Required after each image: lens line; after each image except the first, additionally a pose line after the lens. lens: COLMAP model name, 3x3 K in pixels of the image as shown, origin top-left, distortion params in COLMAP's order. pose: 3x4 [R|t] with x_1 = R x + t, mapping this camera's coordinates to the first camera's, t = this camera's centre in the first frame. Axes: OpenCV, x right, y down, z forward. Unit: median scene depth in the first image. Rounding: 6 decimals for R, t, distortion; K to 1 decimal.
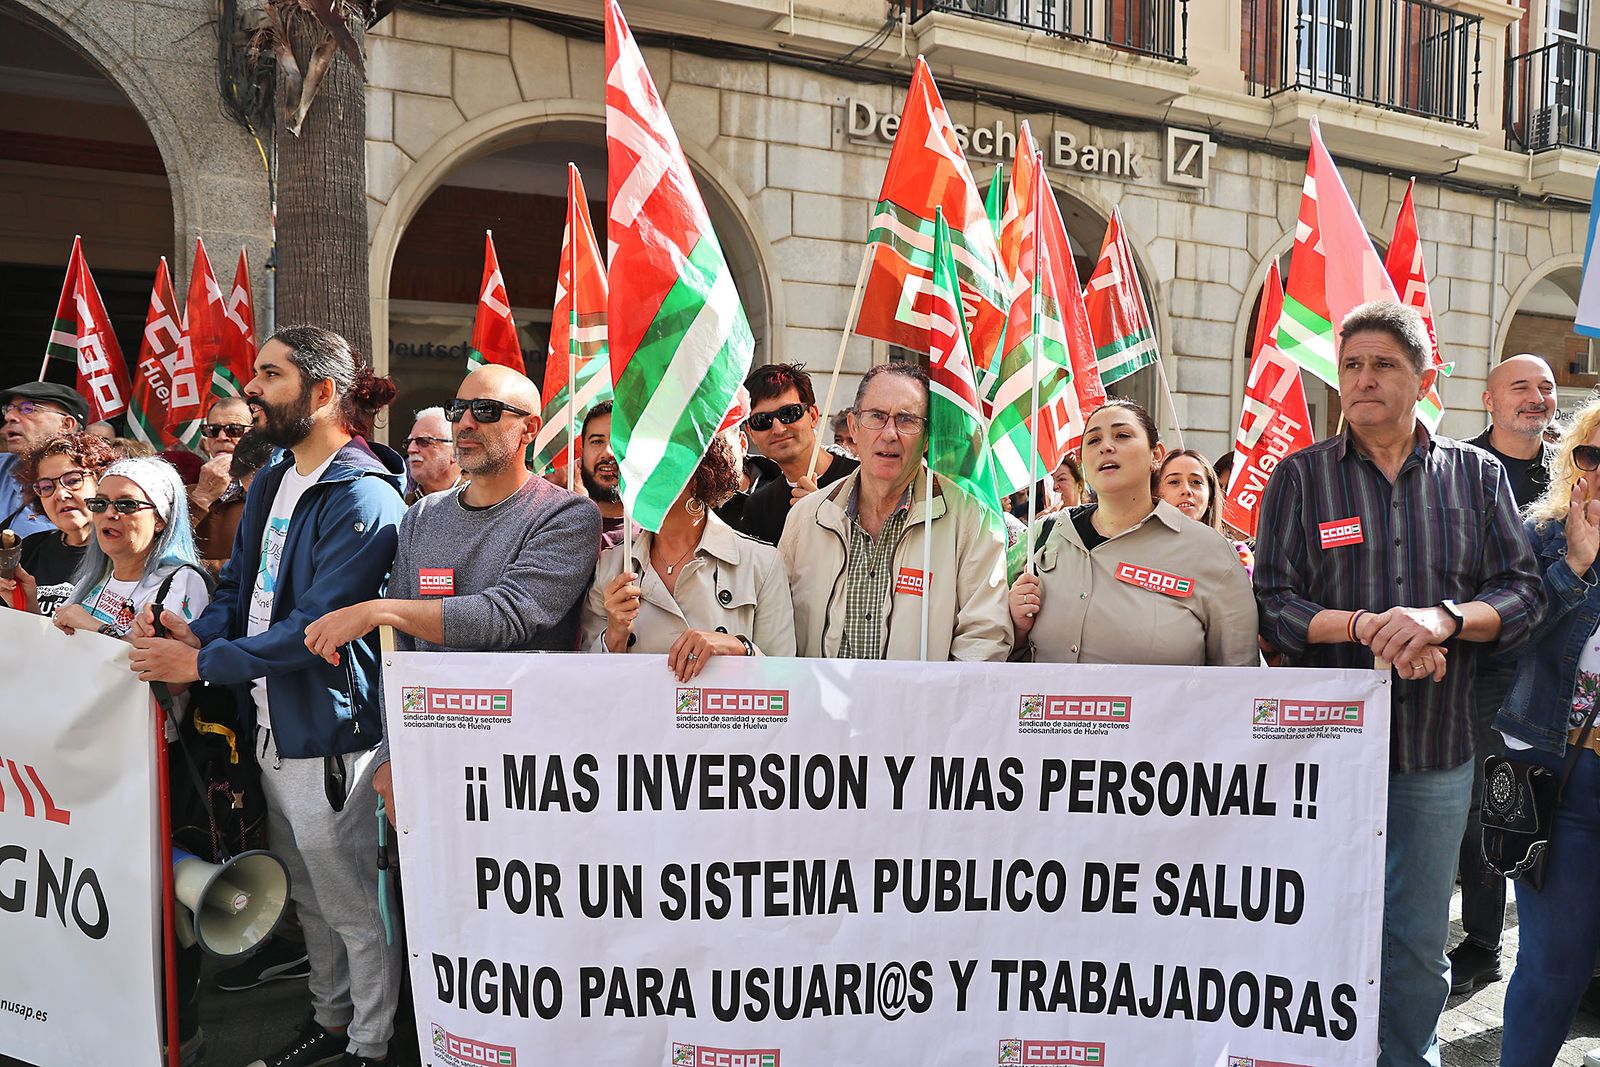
lens RADIAL K [[1083.9, 0, 800.0], [0, 1083.9, 533.5], [0, 0, 1]] dist [-0.073092, 0.058725]
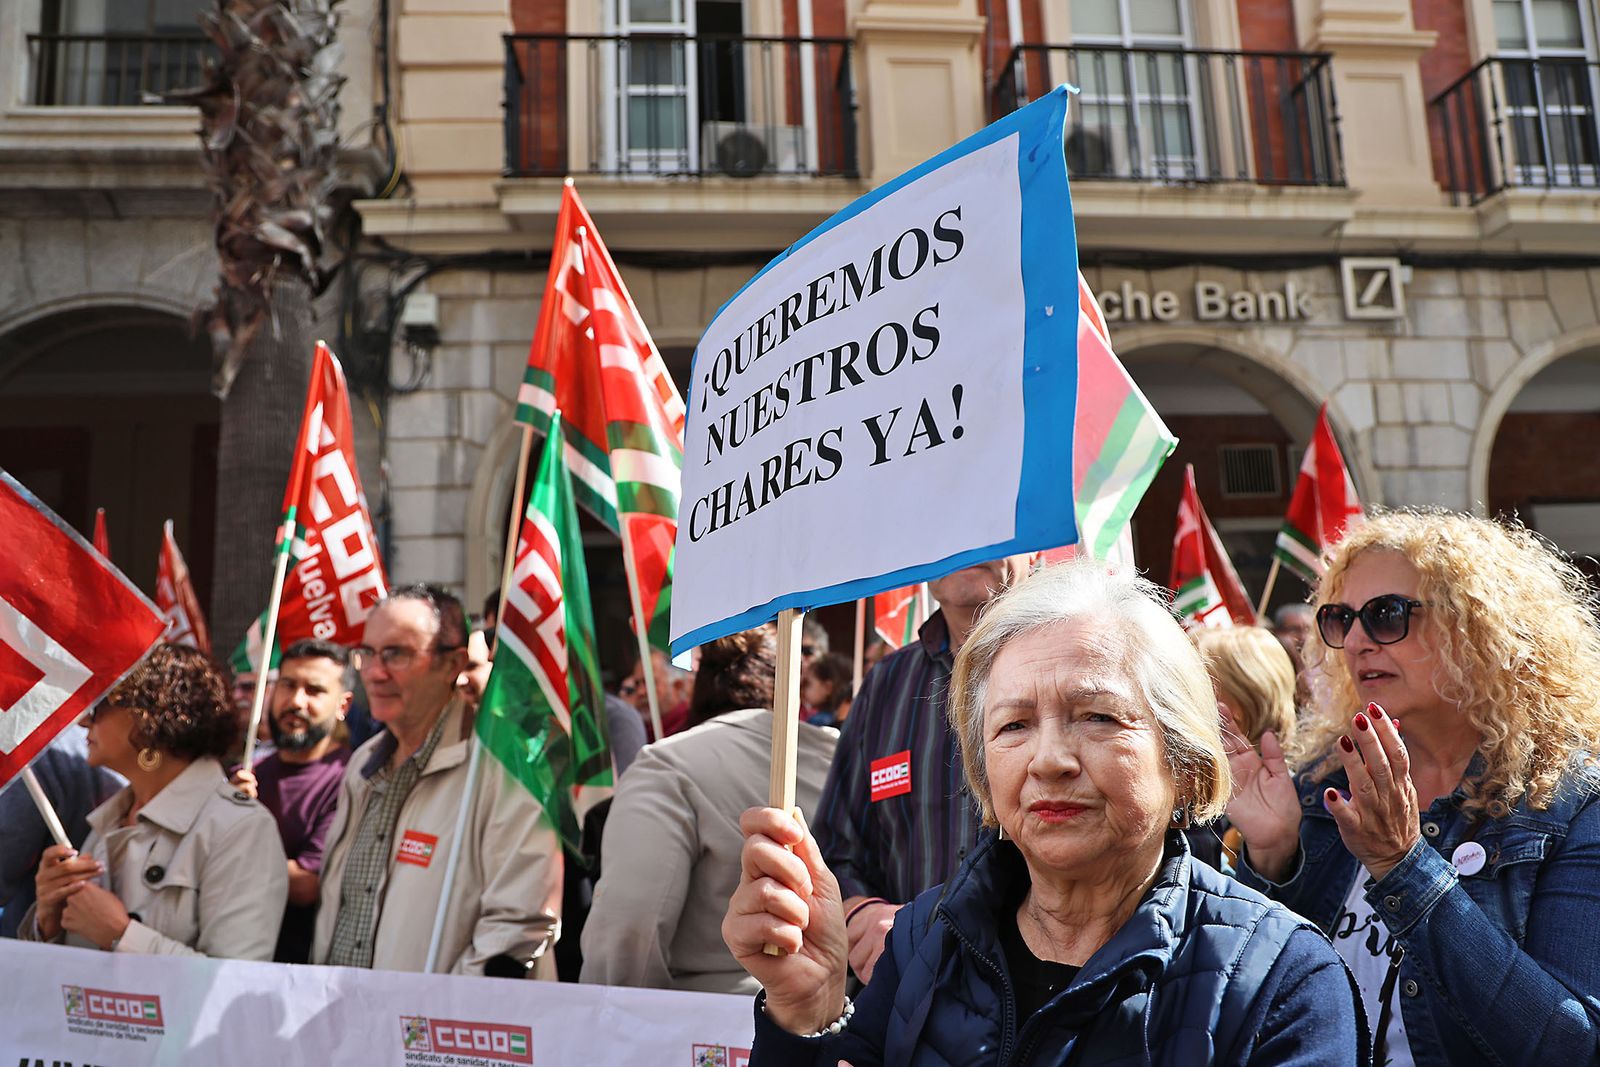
lens RADIAL K [[1103.7, 0, 800.0], [0, 1103.7, 533.5], [0, 0, 1]] dist [-0.088761, 0.065135]
pose [[0.949505, -0.091660, -0.300066, 0.197003], [0.032672, 0.980061, -0.195993, -0.004758], [0.312047, 0.176292, 0.933567, 0.096472]]
